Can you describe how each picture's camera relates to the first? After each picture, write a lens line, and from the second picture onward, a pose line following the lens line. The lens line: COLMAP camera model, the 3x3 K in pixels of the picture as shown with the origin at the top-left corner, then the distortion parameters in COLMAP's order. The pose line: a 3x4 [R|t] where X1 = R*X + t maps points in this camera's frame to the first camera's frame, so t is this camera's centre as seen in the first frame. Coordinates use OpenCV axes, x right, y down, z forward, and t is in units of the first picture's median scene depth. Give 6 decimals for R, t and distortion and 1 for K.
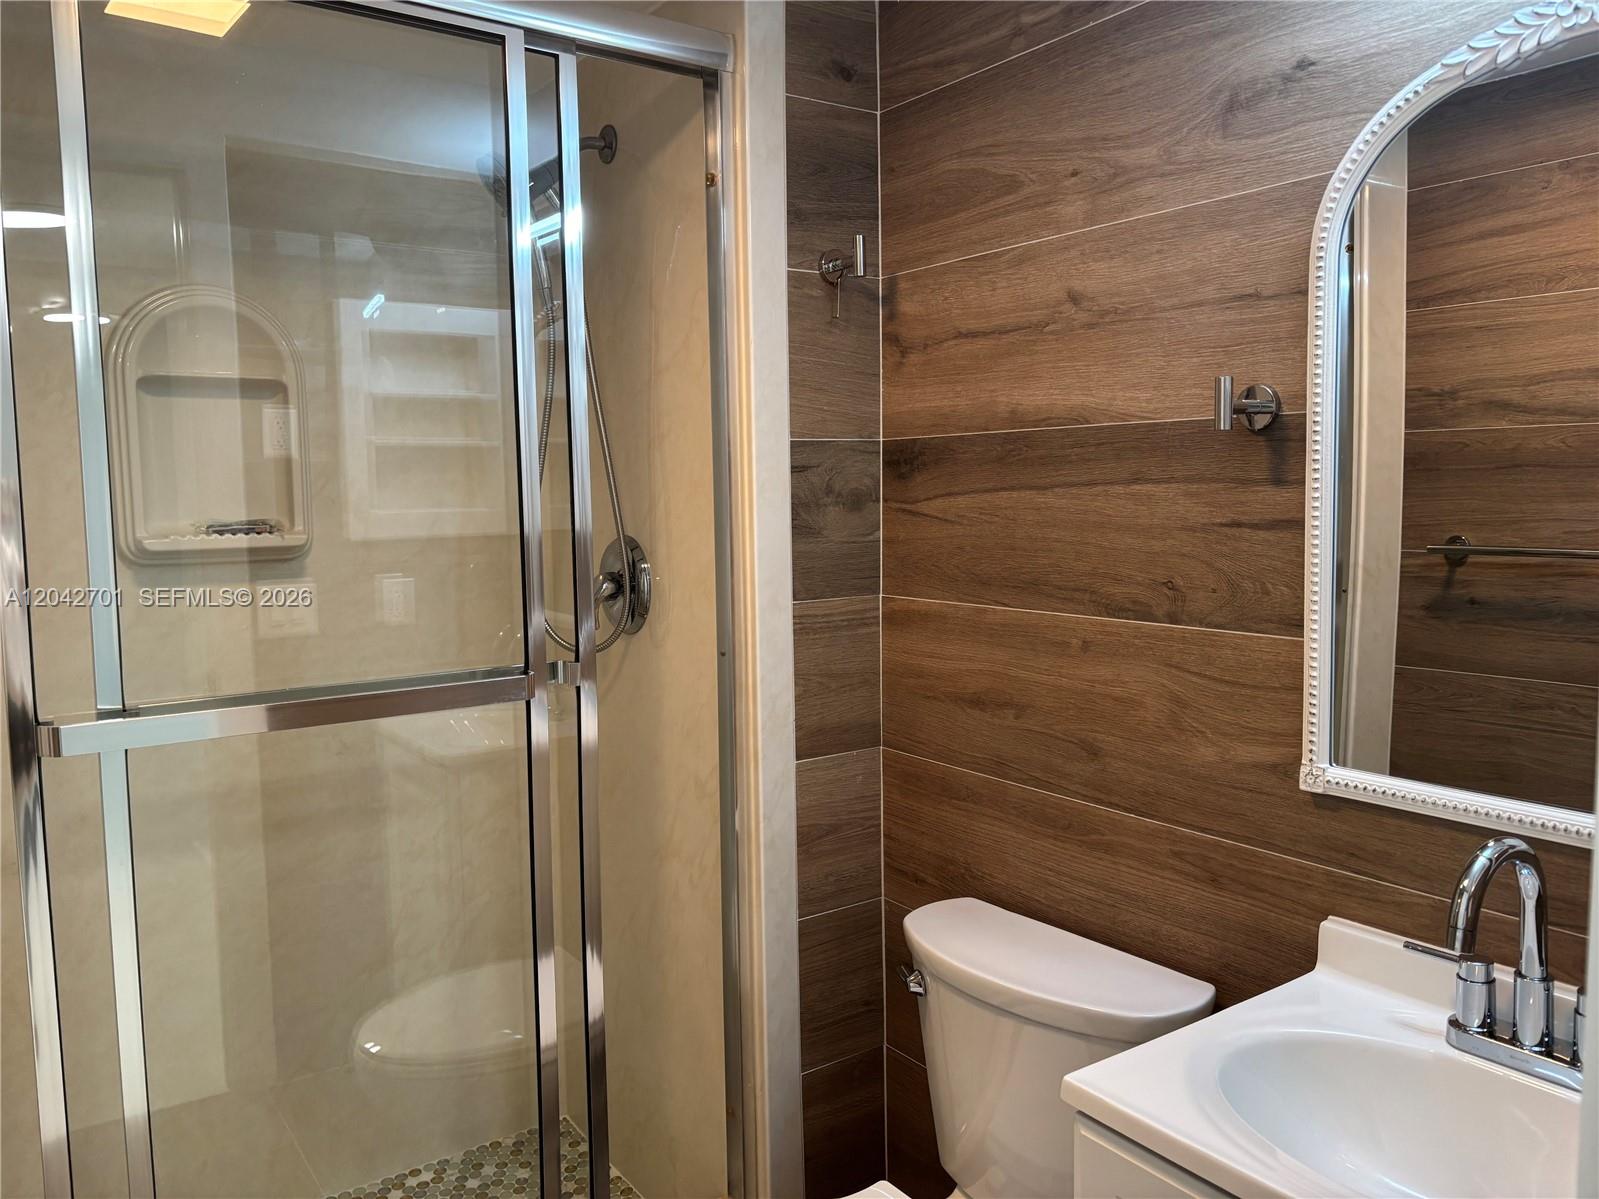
lens RADIAL K [[1215.4, 0, 784.6], [0, 1215.4, 587.2], [0, 0, 1]] dist [0.041790, -0.043125]
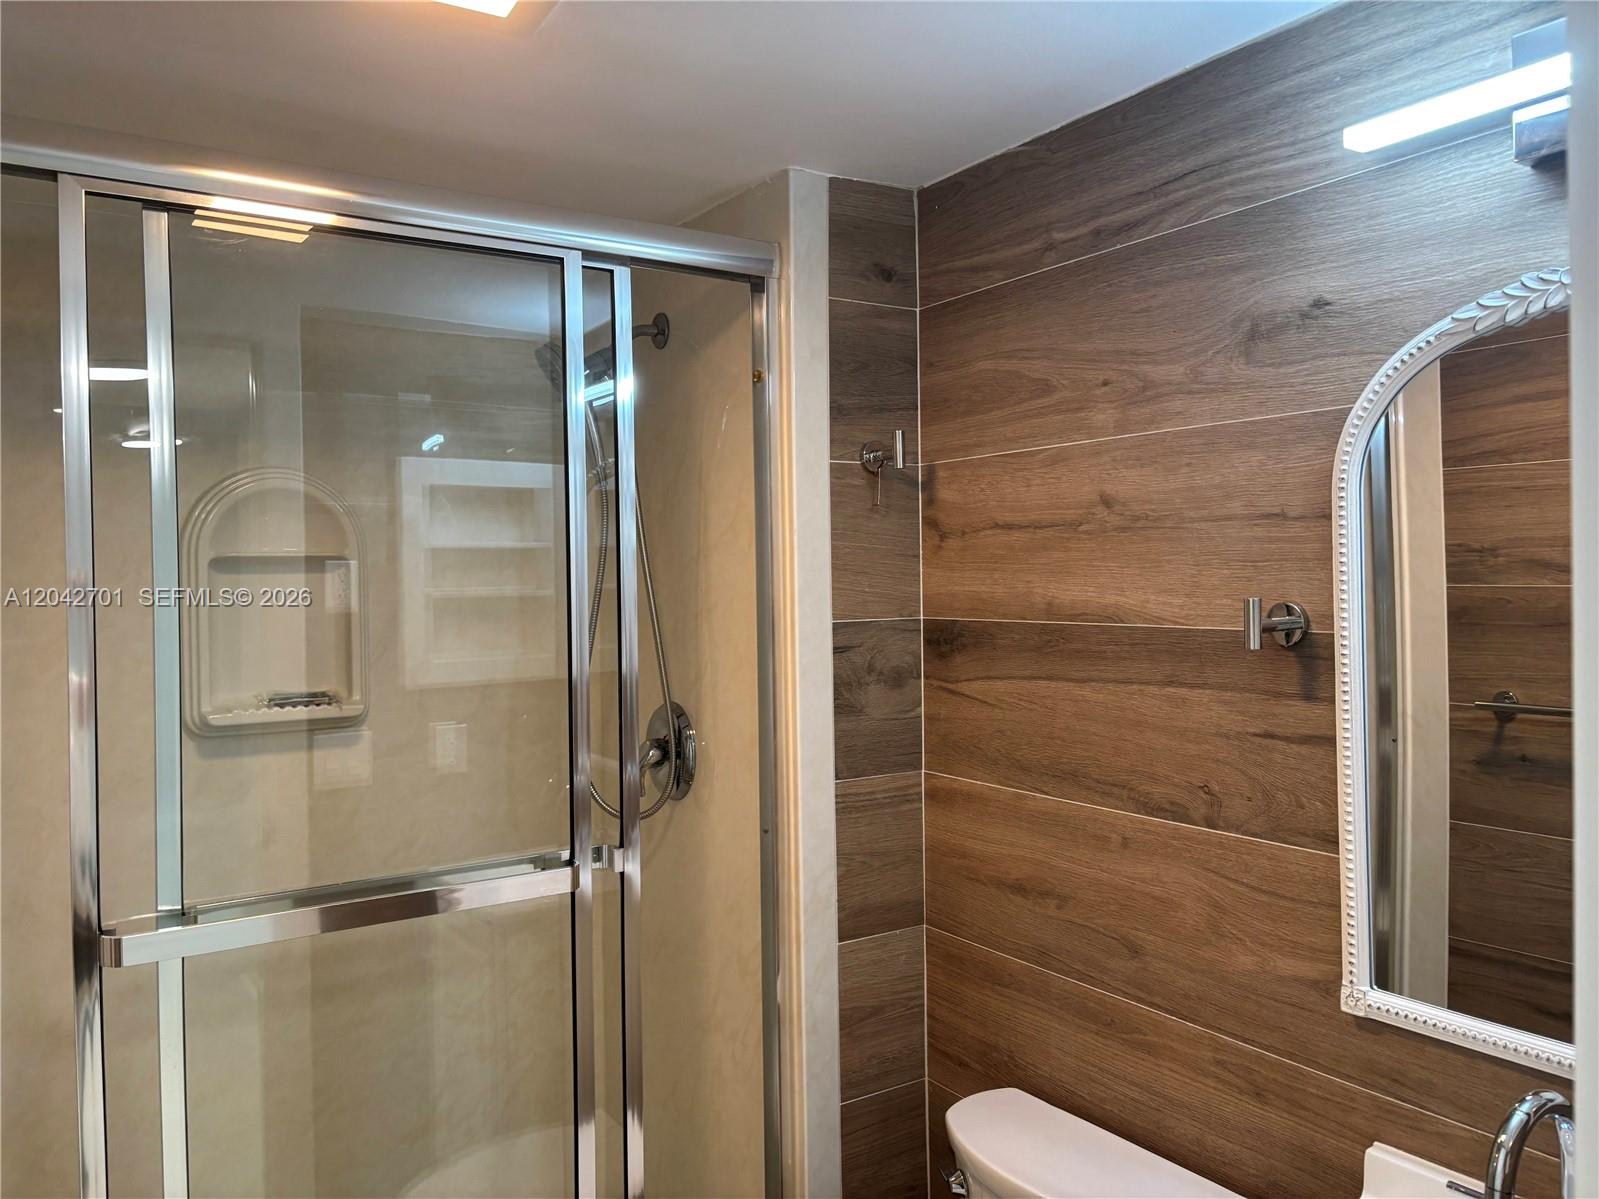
lens RADIAL K [[1215.4, 0, 799.7], [0, 1215.4, 577.0], [0, 0, 1]] dist [0.041790, -0.043125]
pose [[0.999556, 0.001261, -0.029761, 0.007425], [-0.003563, 0.996992, -0.077422, -0.080260], [0.029574, 0.077494, 0.996554, -0.026459]]
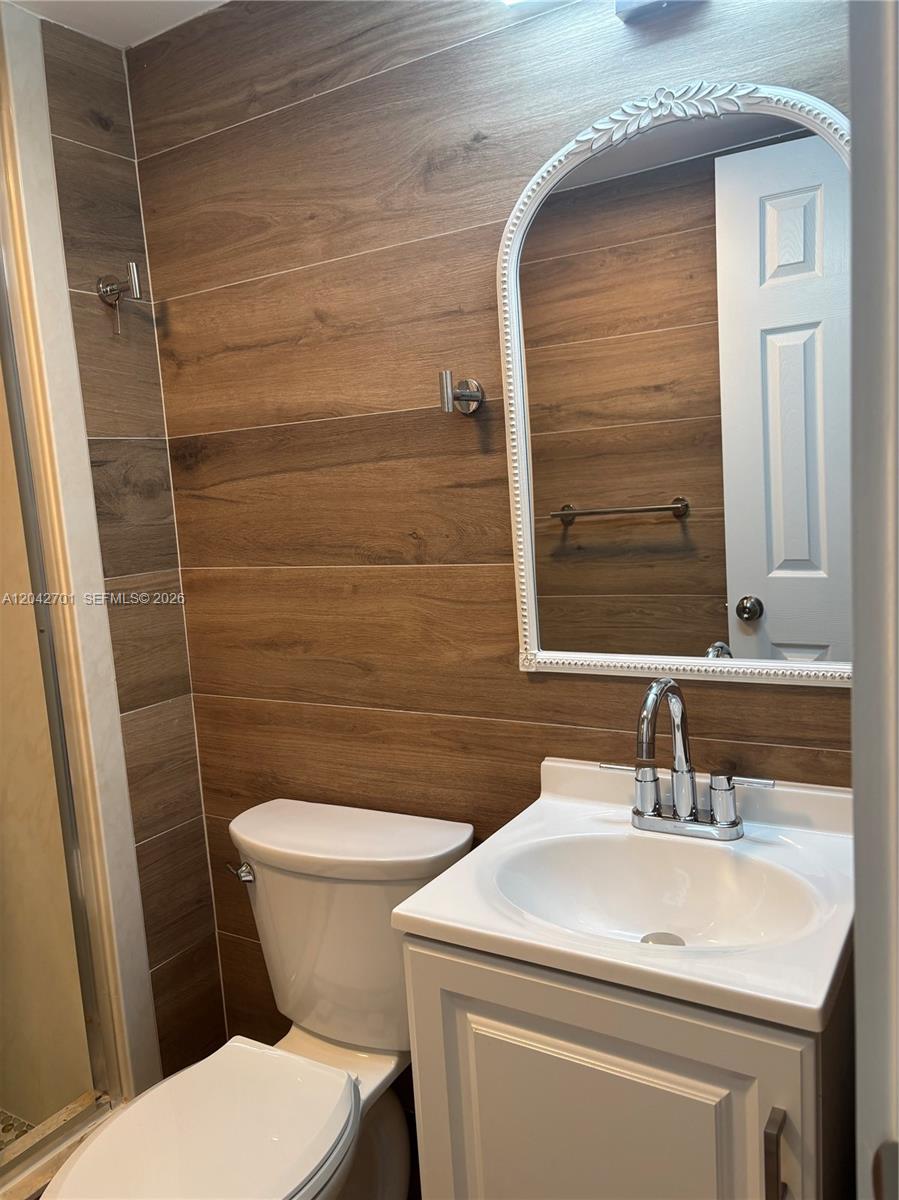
lens RADIAL K [[912.1, 0, 452.3], [0, 912.1, 605.4], [0, 0, 1]] dist [0.041790, -0.043125]
pose [[0.913535, -0.097101, 0.395001, -0.038391], [0.086635, 0.995255, 0.044293, 0.027999], [-0.397428, -0.006242, 0.917612, 0.058753]]
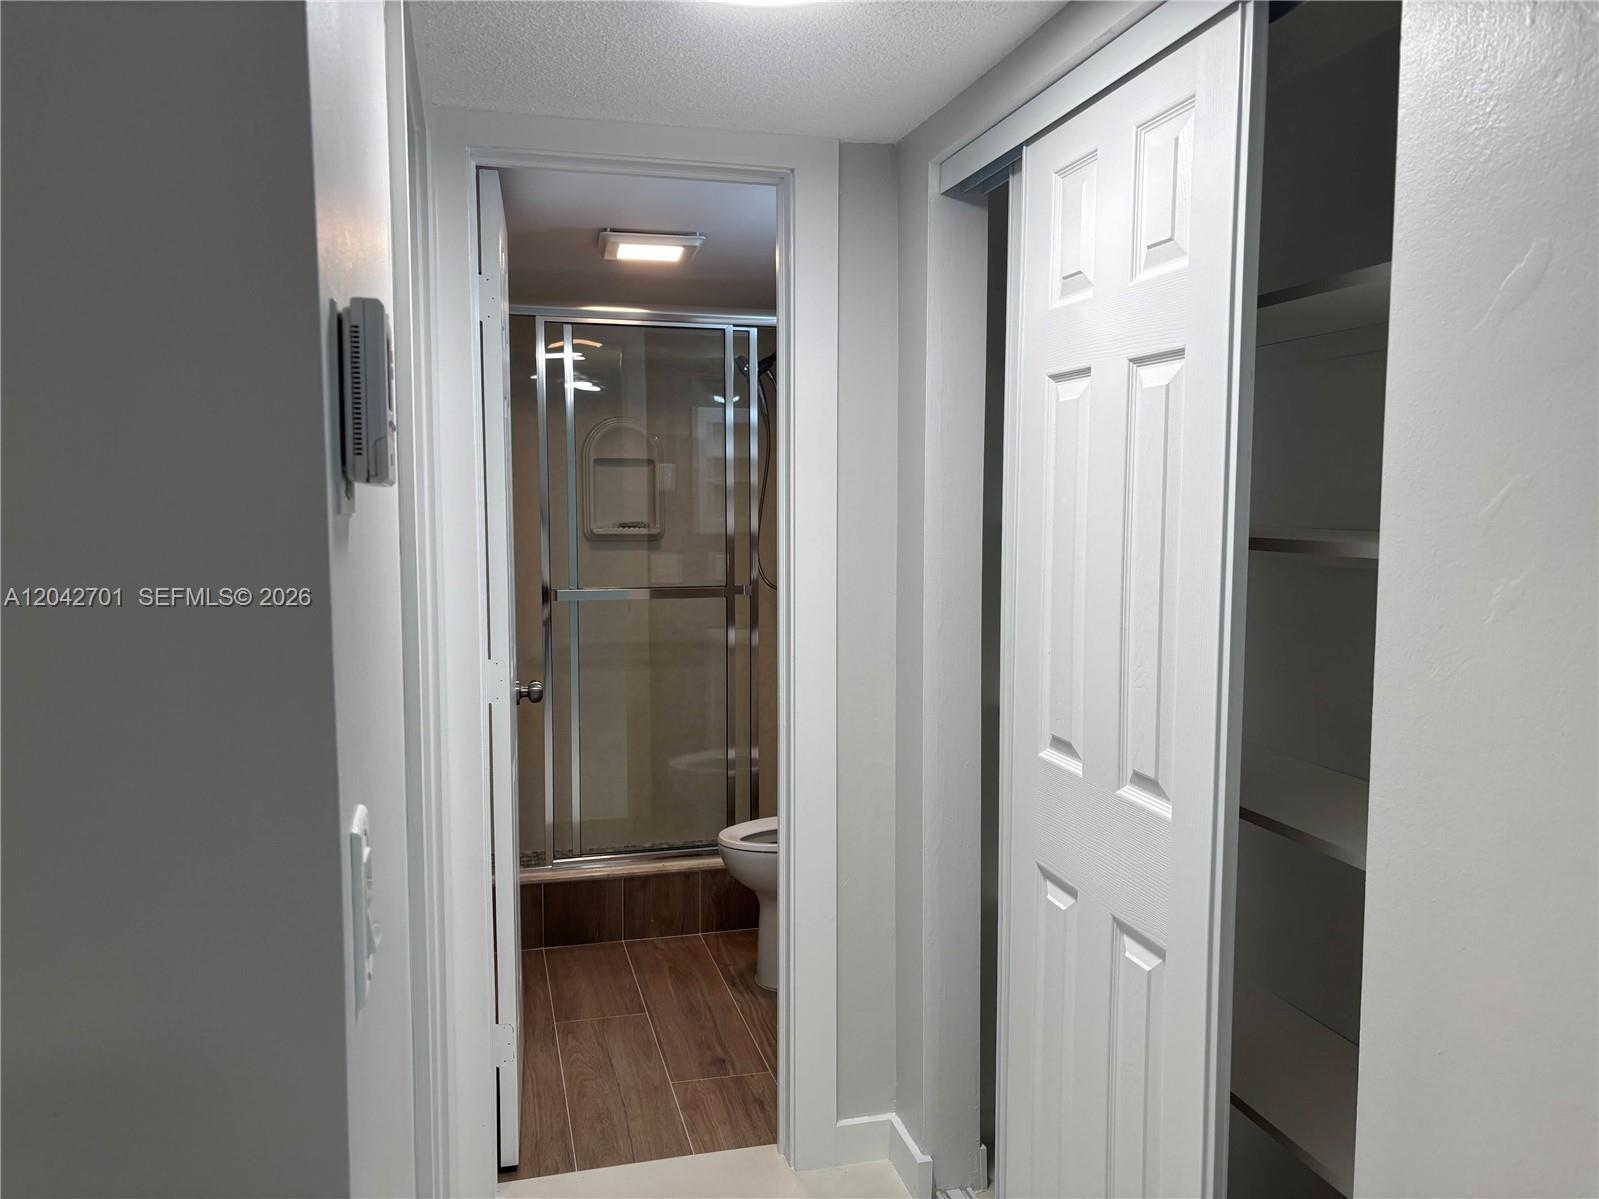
lens RADIAL K [[1215.4, 0, 790.7], [0, 1215.4, 597.7], [0, 0, 1]] dist [0.041790, -0.043125]
pose [[0.936367, 0.050639, -0.347351, 0.655639], [-0.047103, 0.998716, 0.018621, 0.031473], [0.347848, -0.001074, 0.937550, -1.063106]]
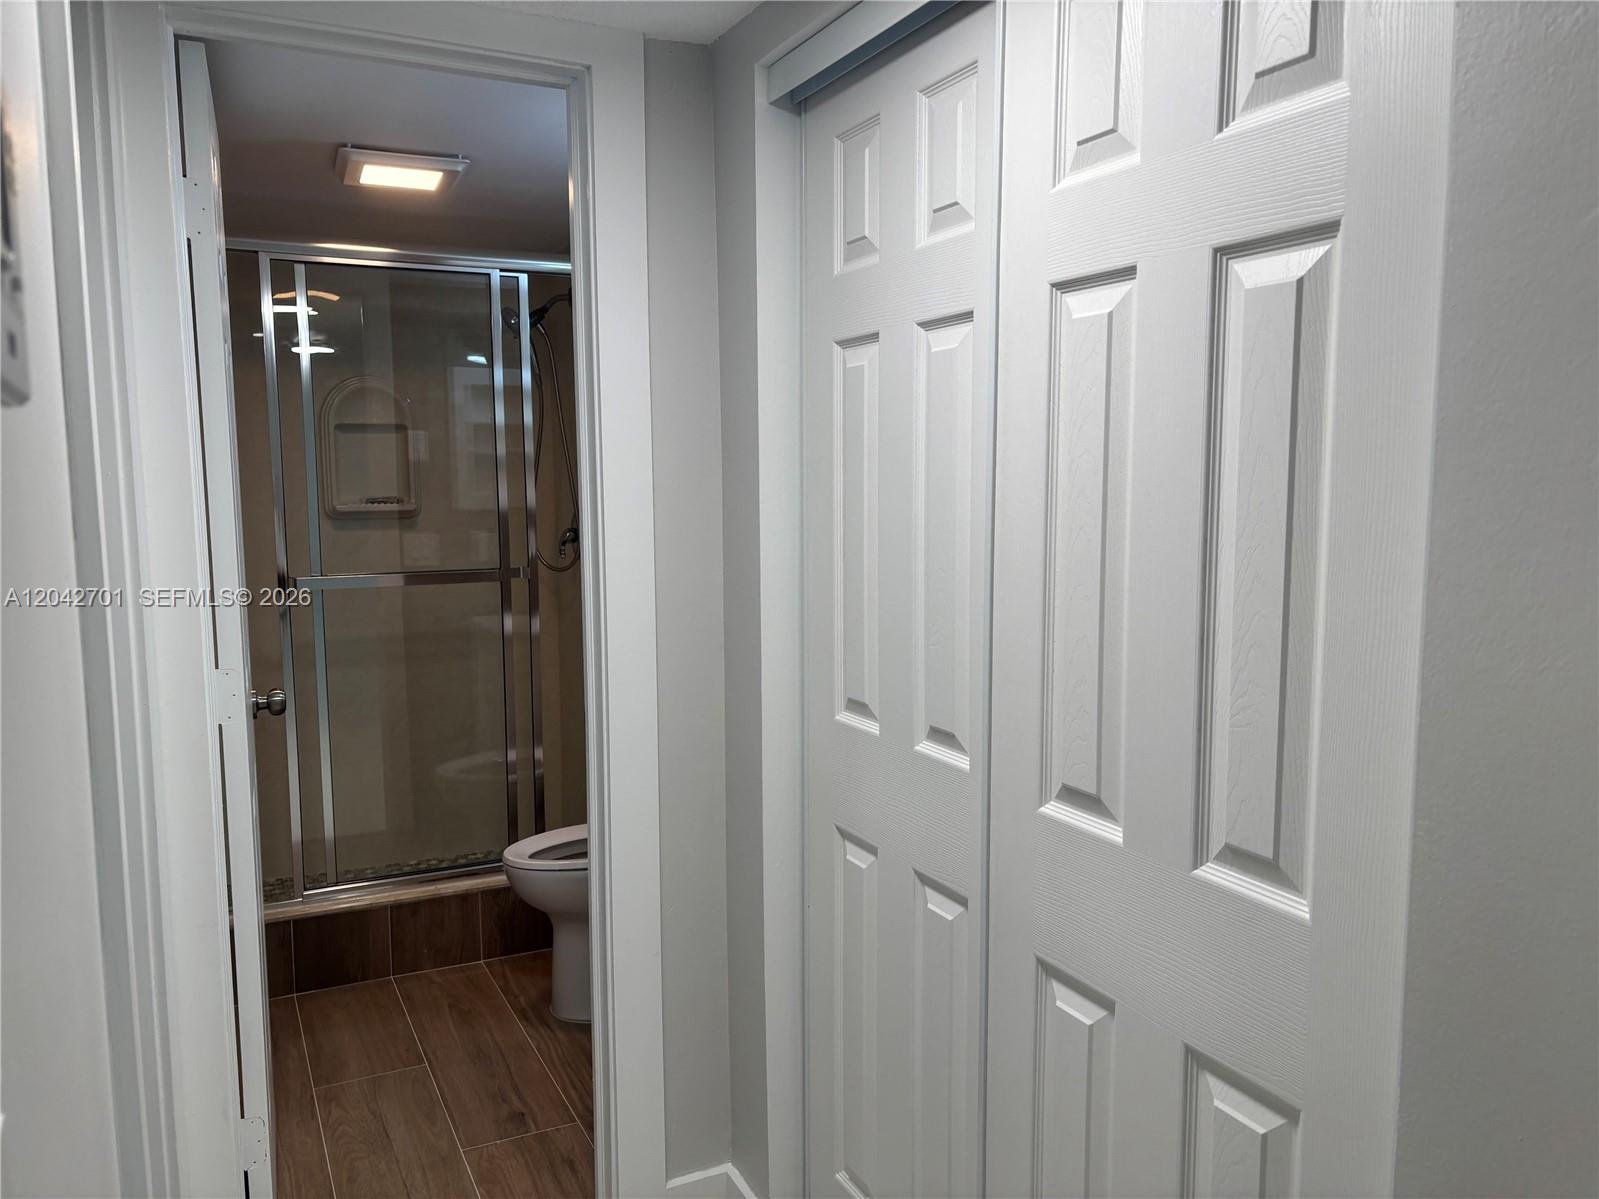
lens RADIAL K [[1215.4, 0, 799.2], [0, 1215.4, 606.8], [0, 0, 1]] dist [0.041790, -0.043125]
pose [[0.988675, 0.033061, -0.146385, 0.553714], [-0.027789, 0.998895, 0.037913, 0.031353], [0.147477, -0.033416, 0.988501, -0.919222]]
